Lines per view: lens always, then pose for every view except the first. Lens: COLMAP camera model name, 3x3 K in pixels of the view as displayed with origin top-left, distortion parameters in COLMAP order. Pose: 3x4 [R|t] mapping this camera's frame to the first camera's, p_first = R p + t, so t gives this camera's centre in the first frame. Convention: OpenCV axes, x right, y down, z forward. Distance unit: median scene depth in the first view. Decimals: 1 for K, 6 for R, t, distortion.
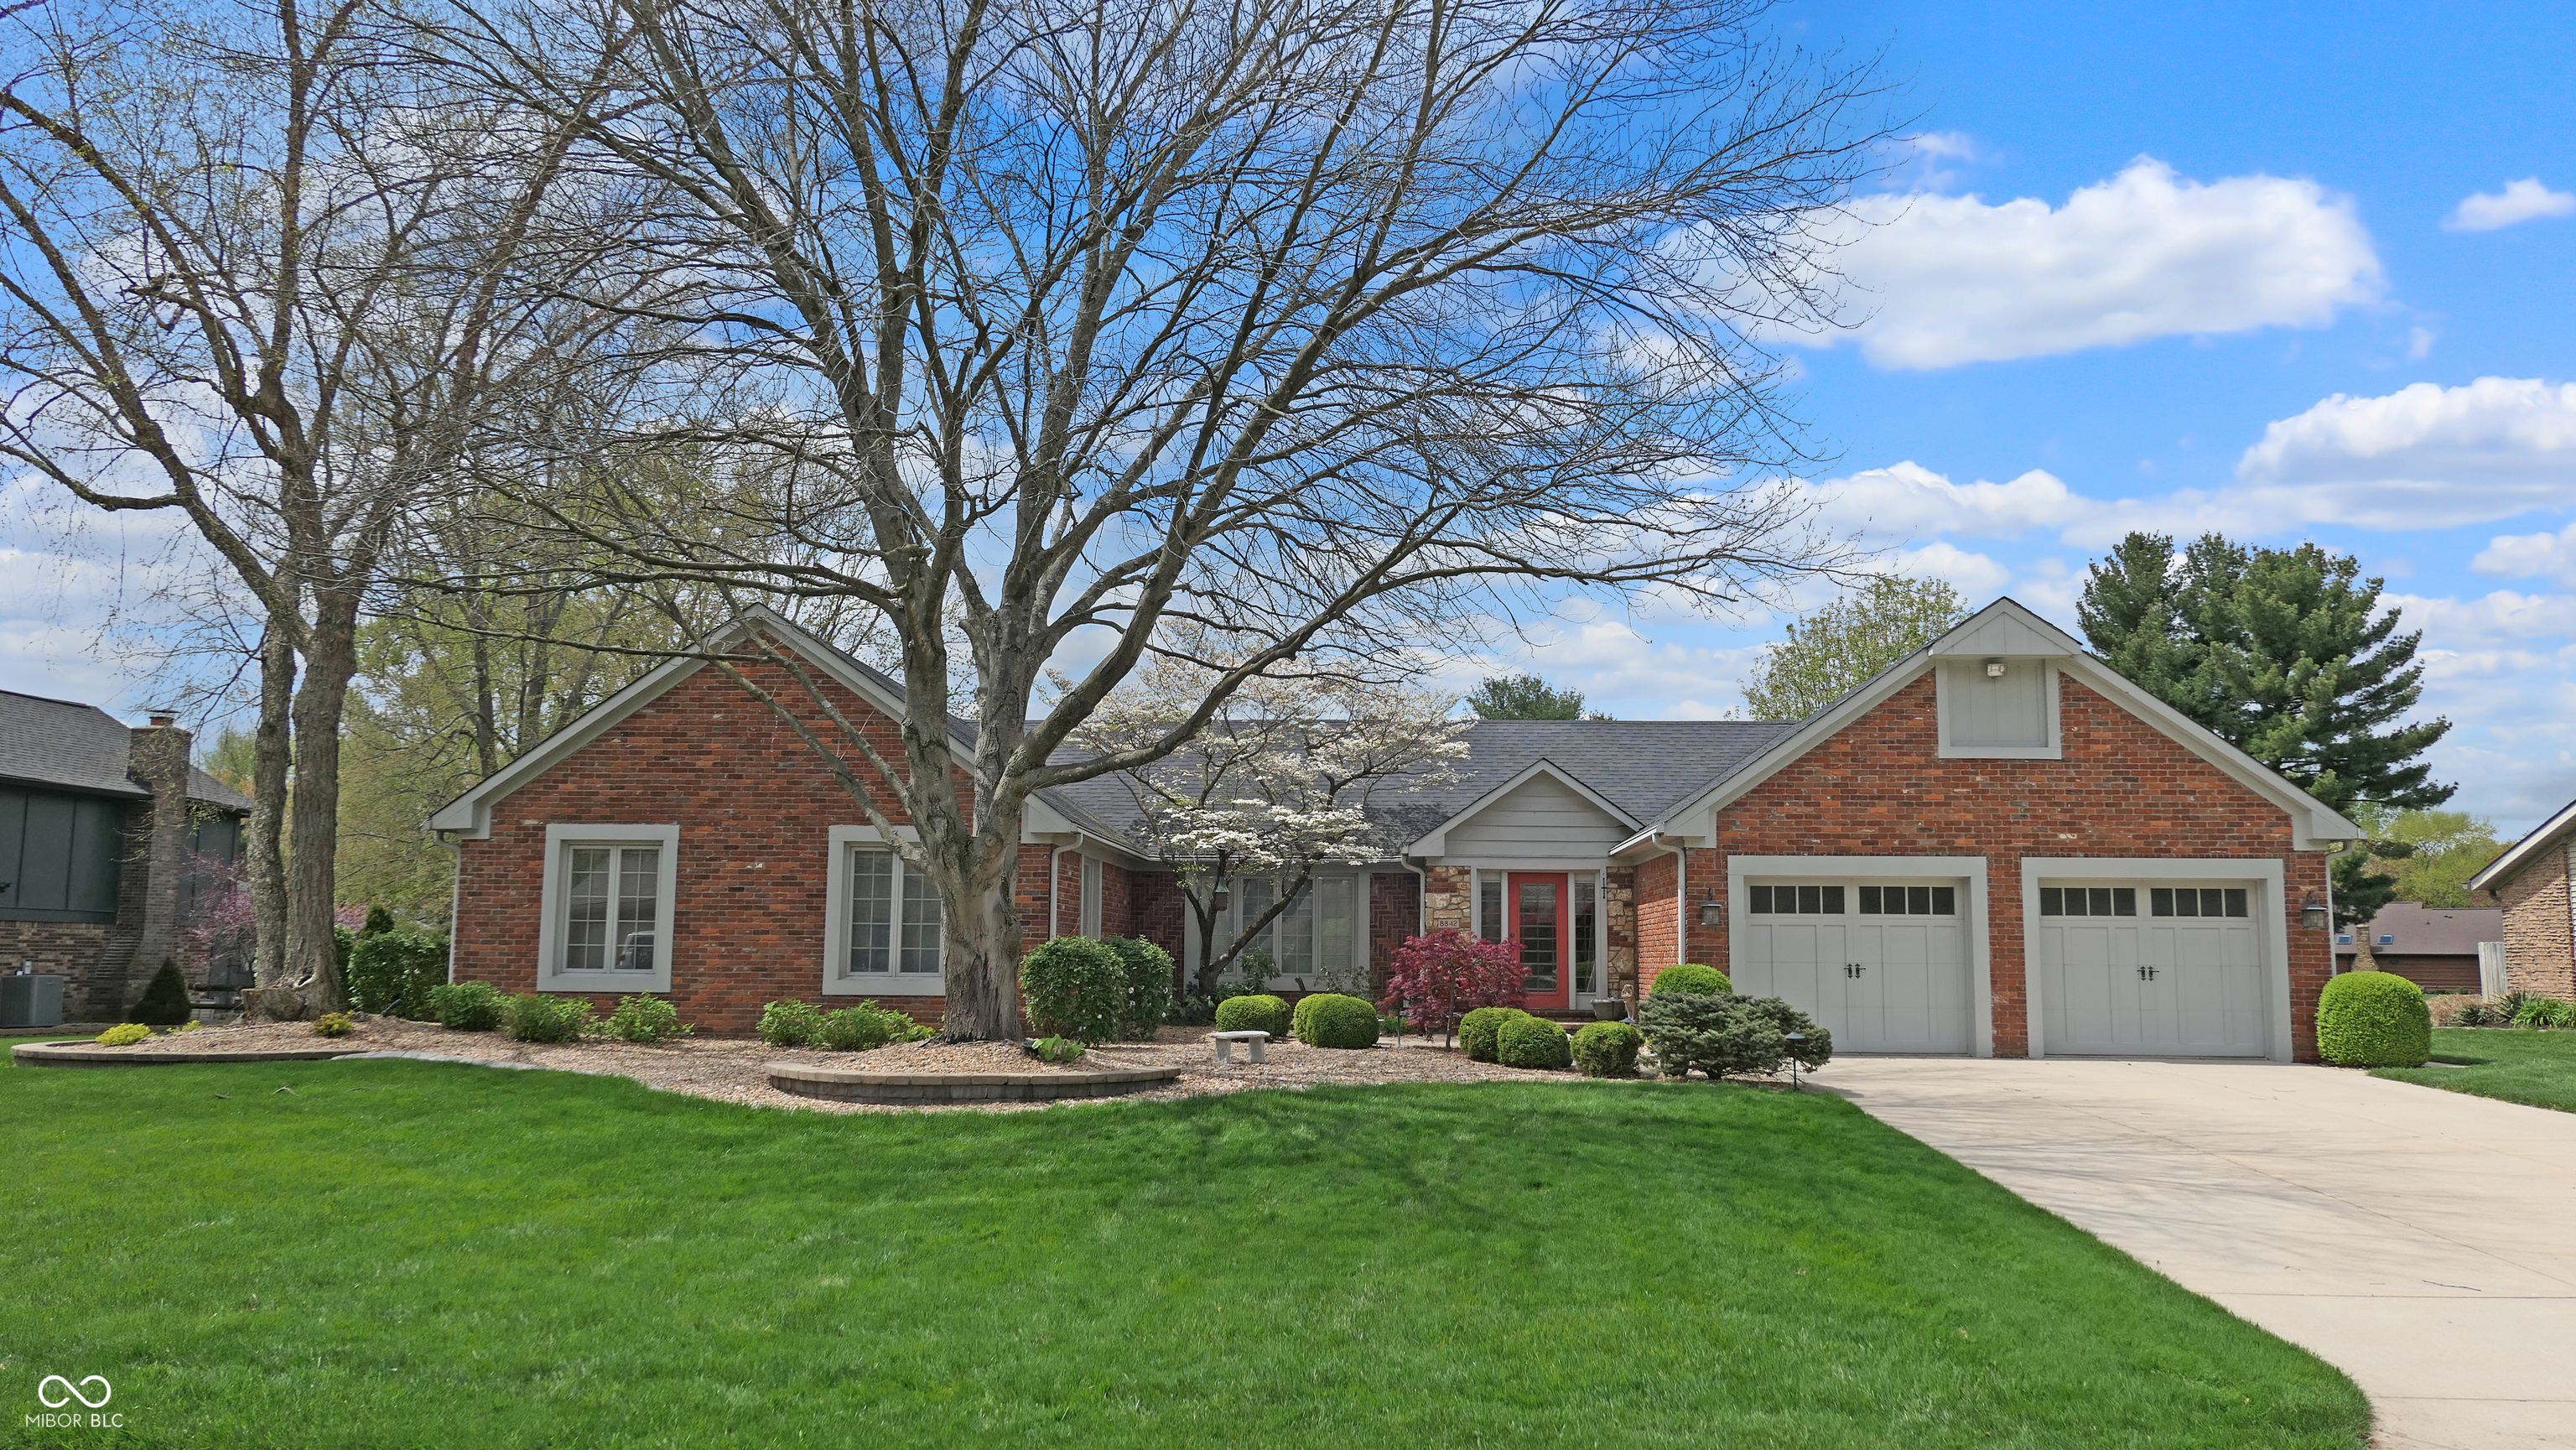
lens RADIAL K [[1937.7, 0, 1288.0], [0, 1937.7, 725.0], [0, 0, 1]] dist [-0.067880, 0.138286]
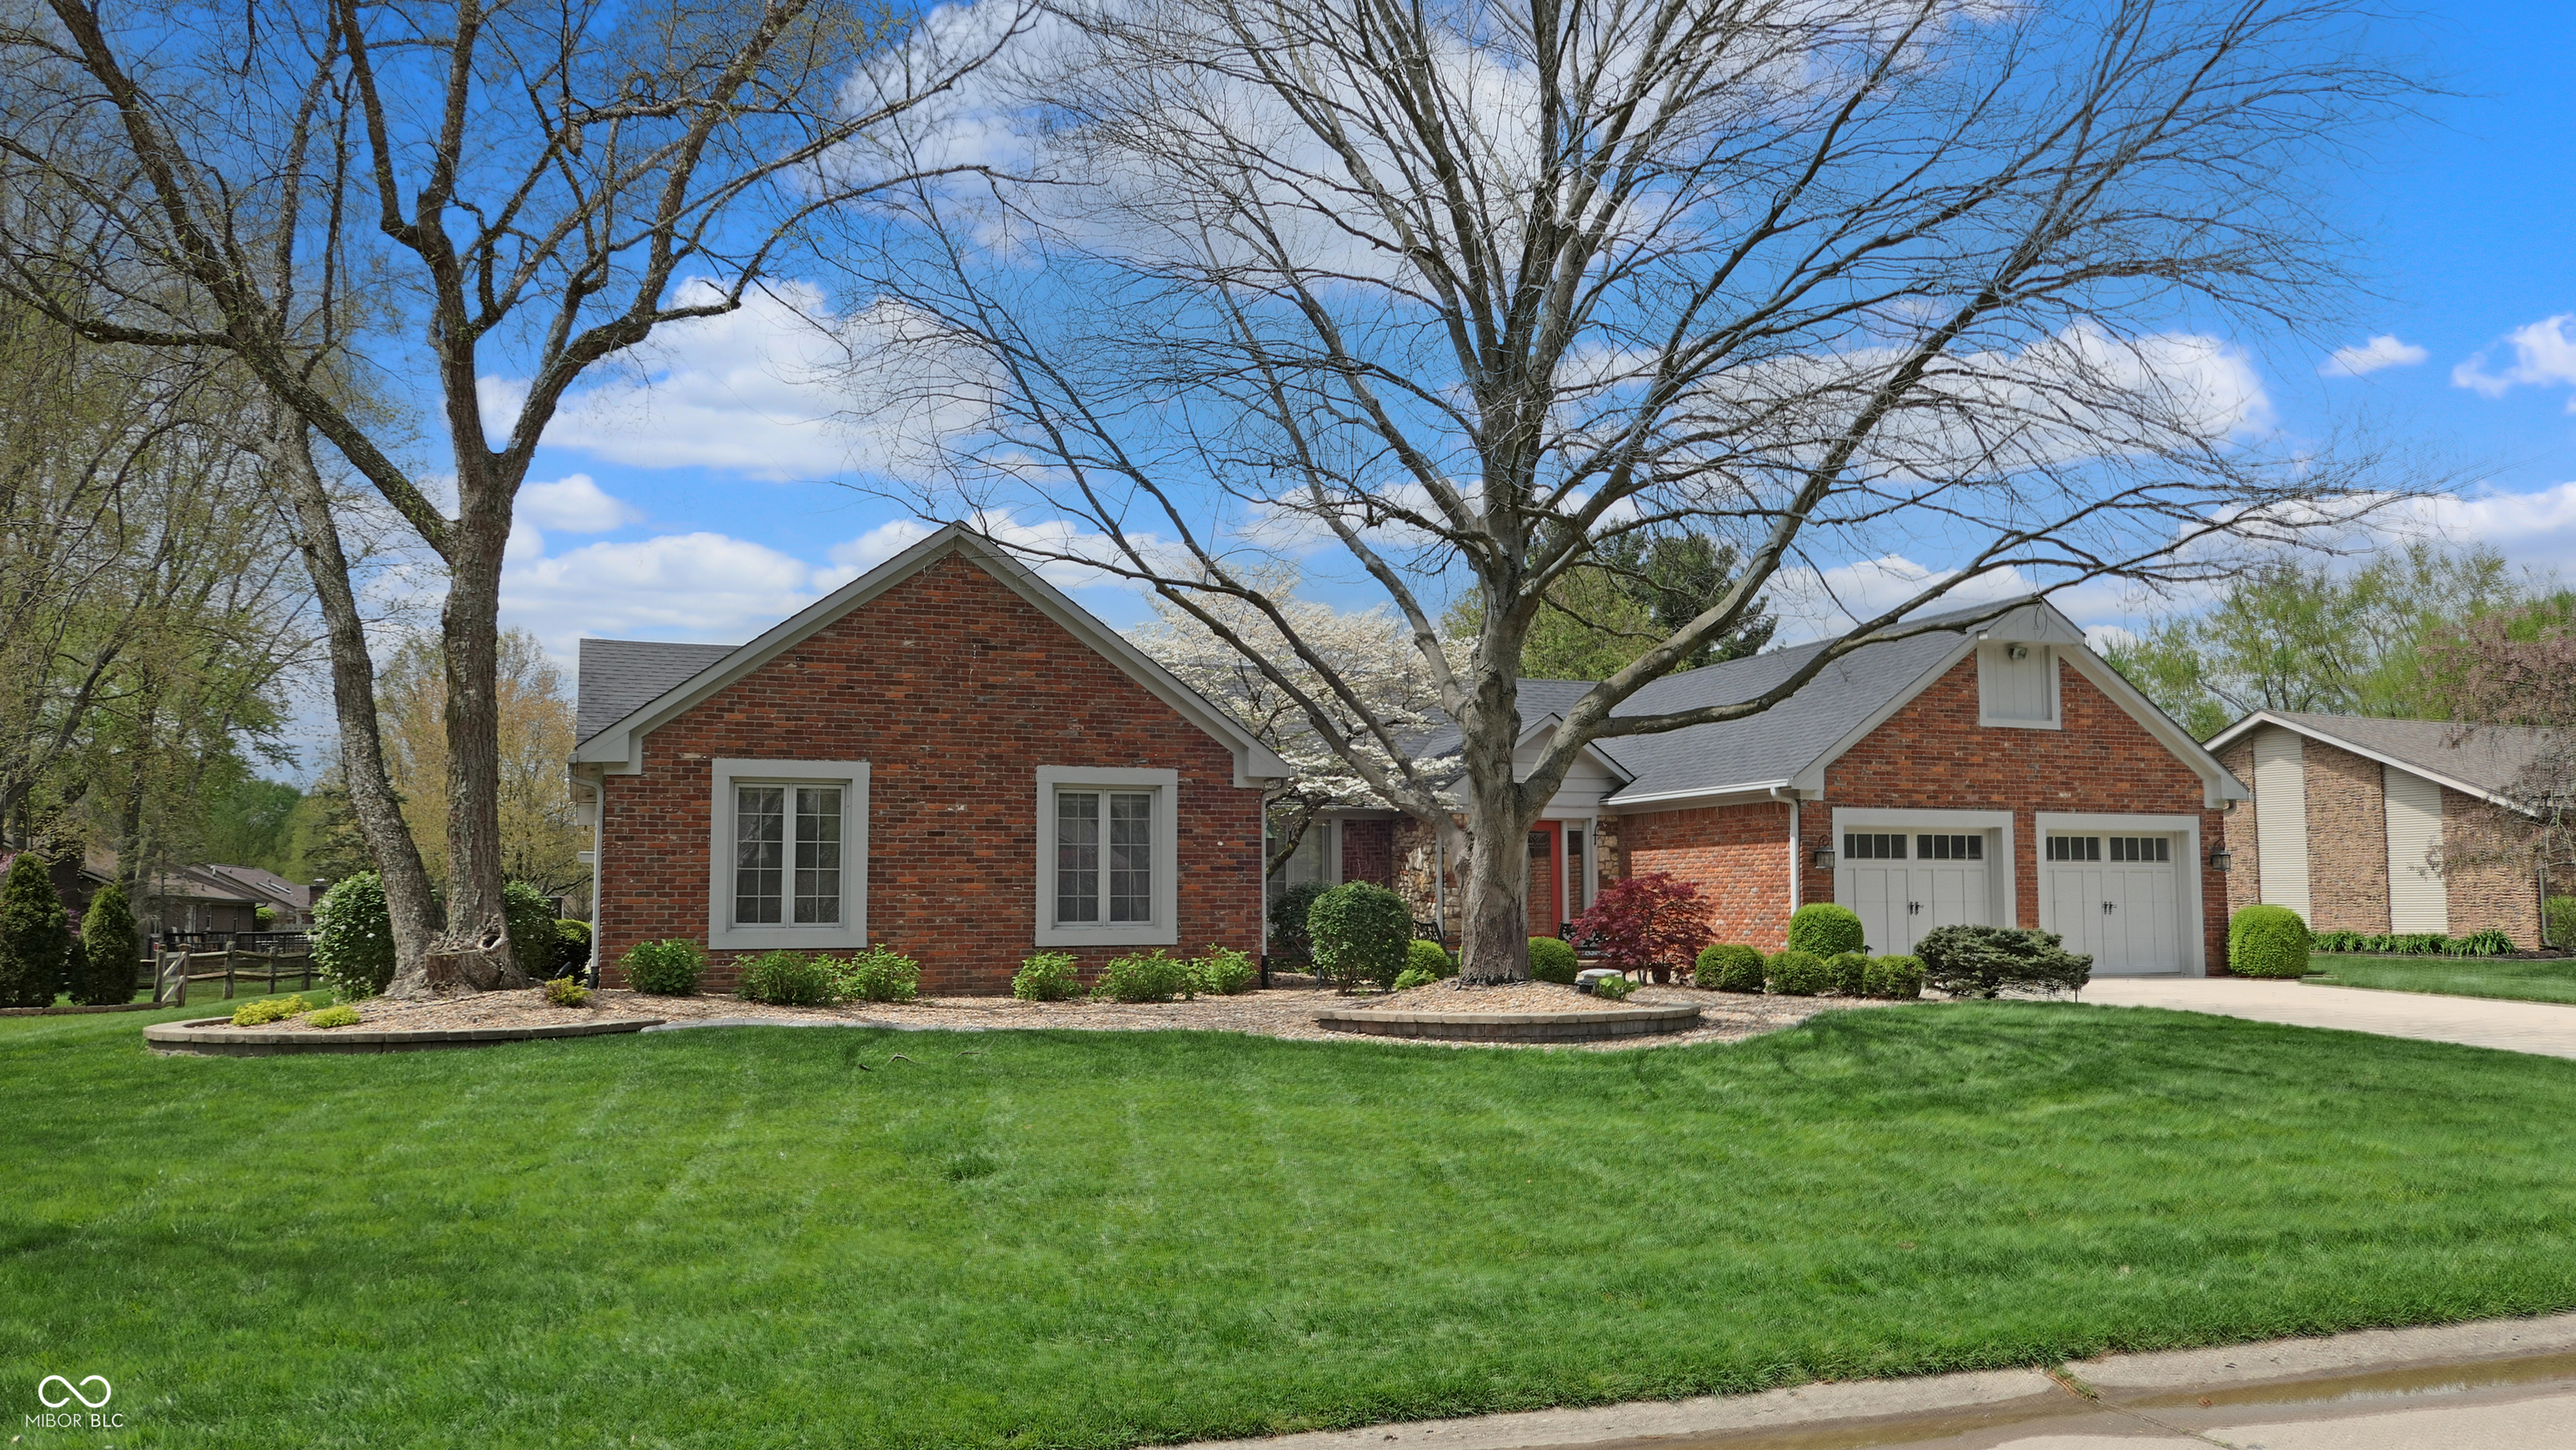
lens RADIAL K [[2032.2, 0, 1288.0], [0, 2032.2, 725.0], [0, 0, 1]] dist [-0.003386, -0.001516]
pose [[0.903936, 0.026900, 0.426821, -0.554461], [-0.039490, 0.999006, 0.020672, 0.007274], [-0.425841, -0.035541, 0.904100, 0.059750]]
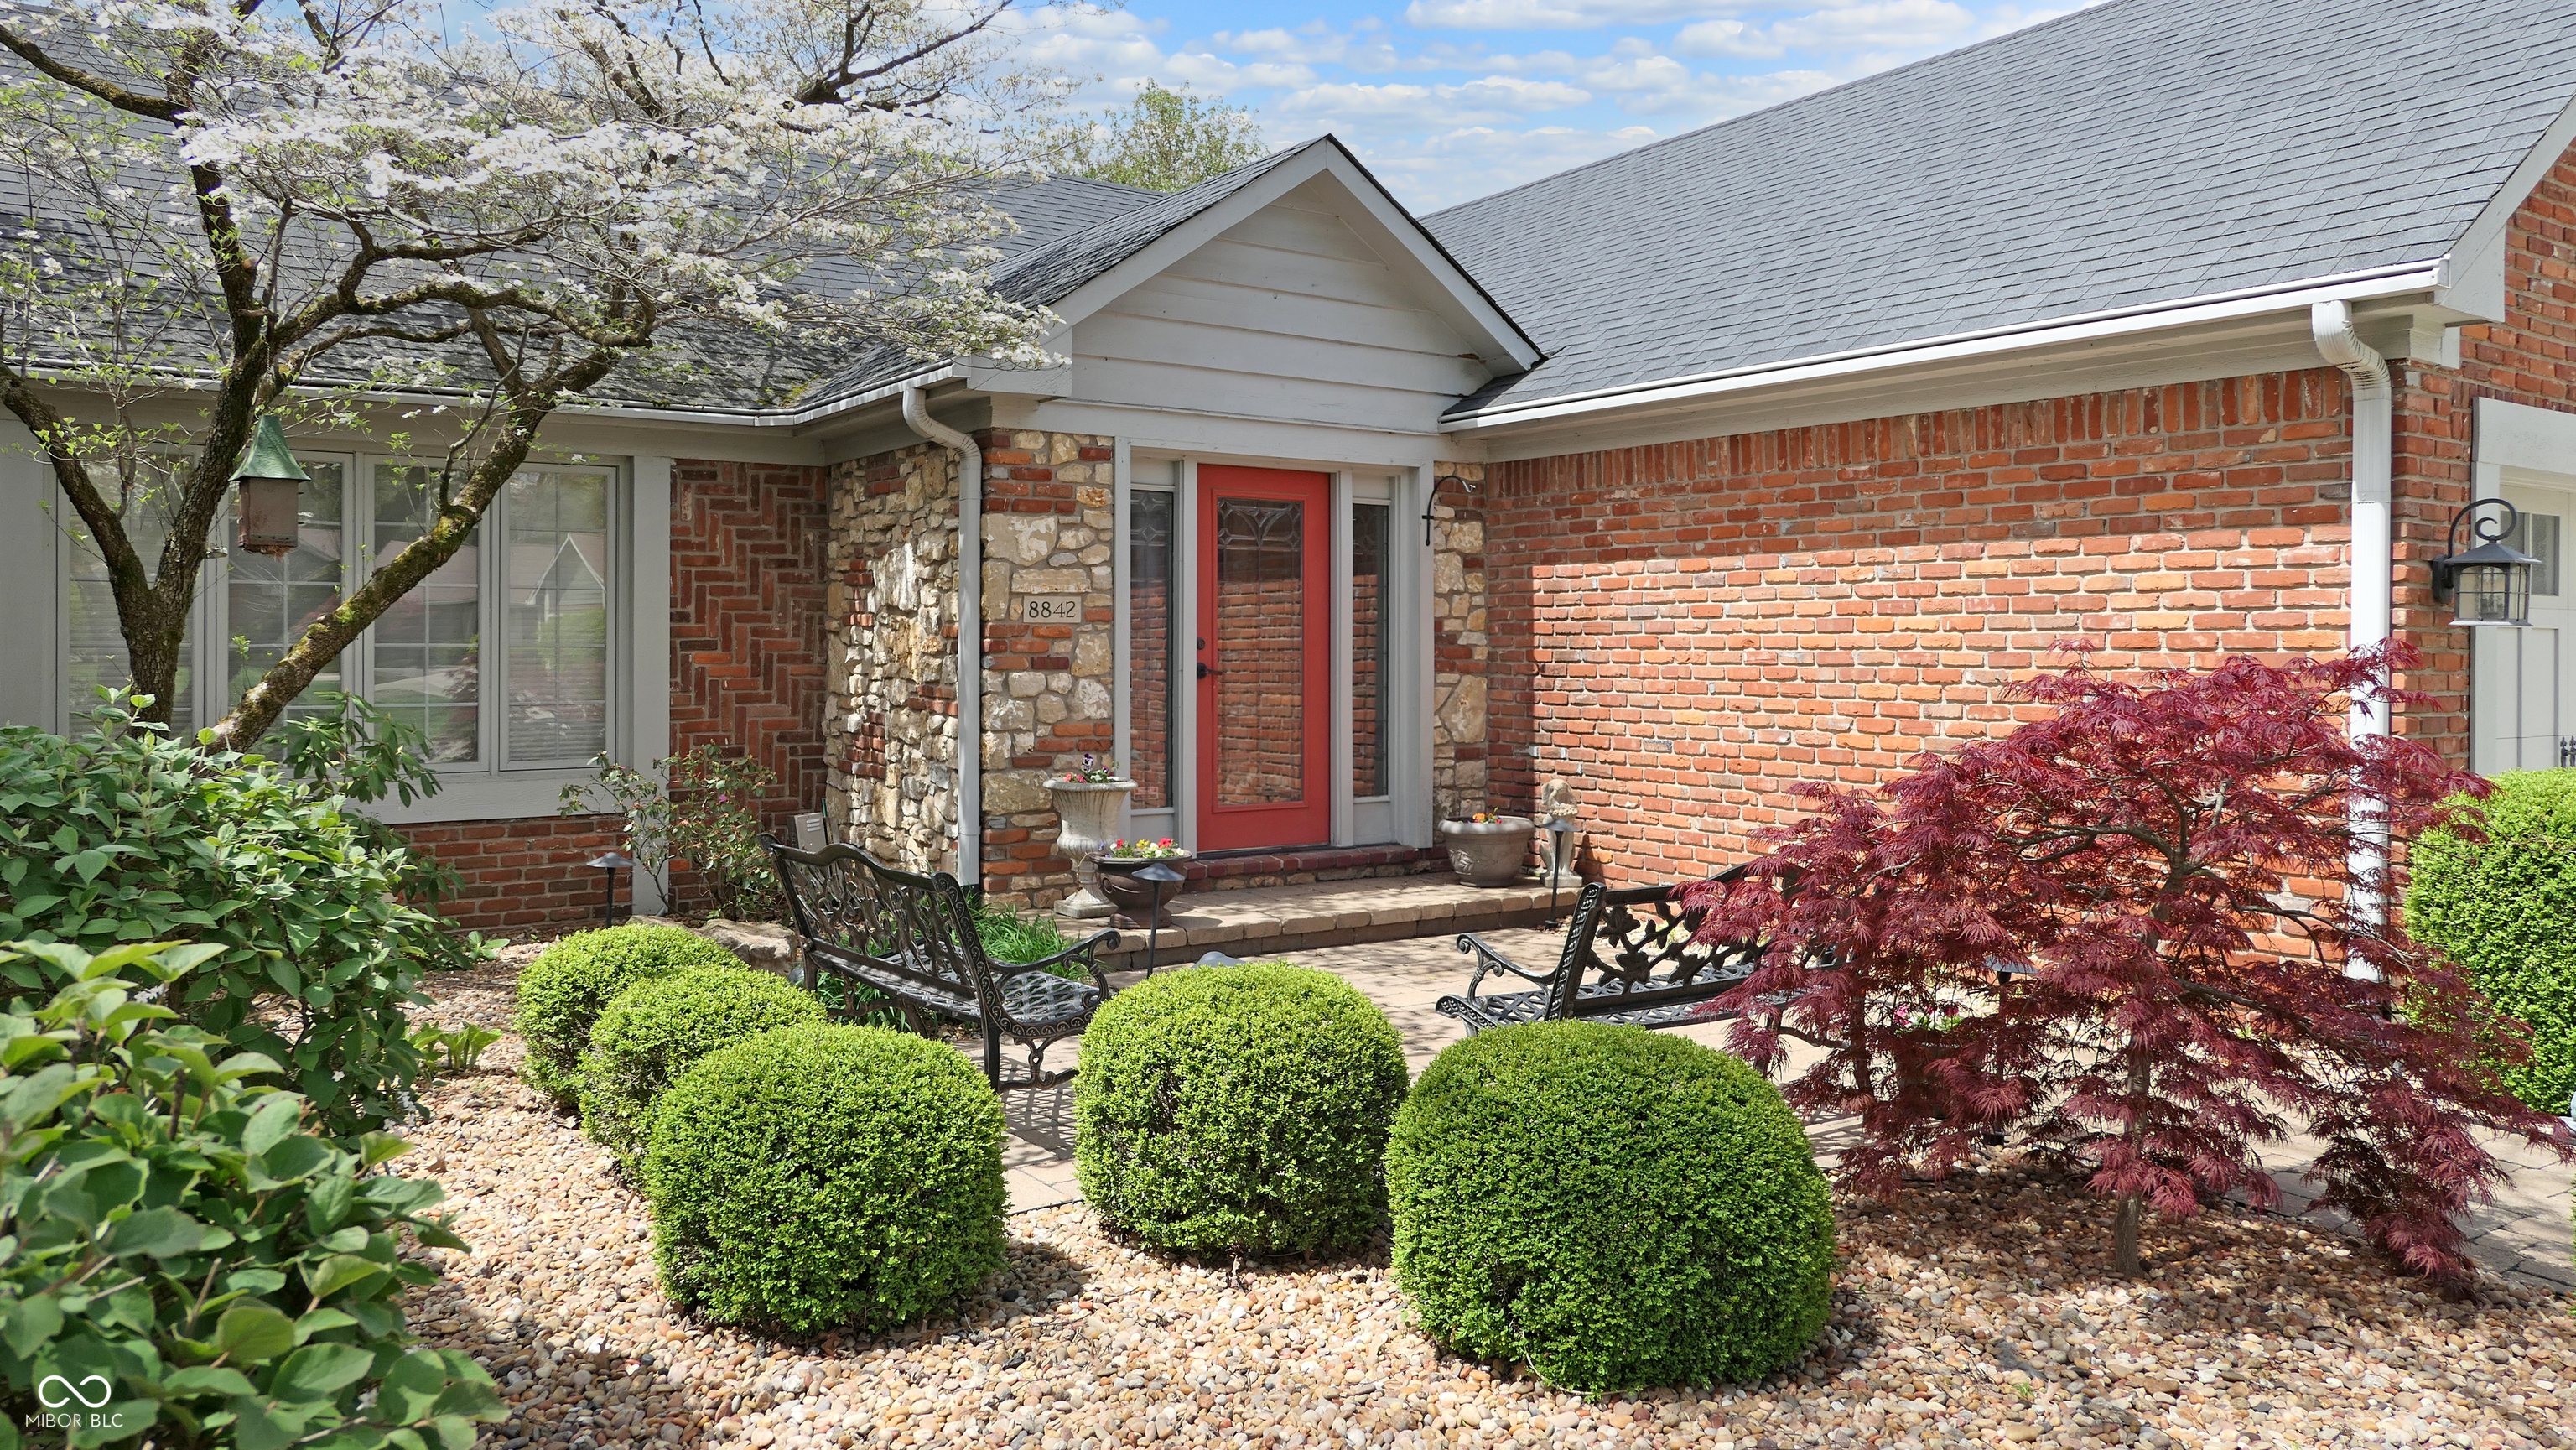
lens RADIAL K [[1937.7, 0, 1288.0], [0, 1937.7, 725.0], [0, 0, 1]] dist [-0.067880, 0.138286]
pose [[0.776947, -0.030650, 0.628819, -0.107264], [-0.071047, 0.988165, 0.135949, 0.087311], [-0.625544, -0.150301, 0.765575, 0.845702]]
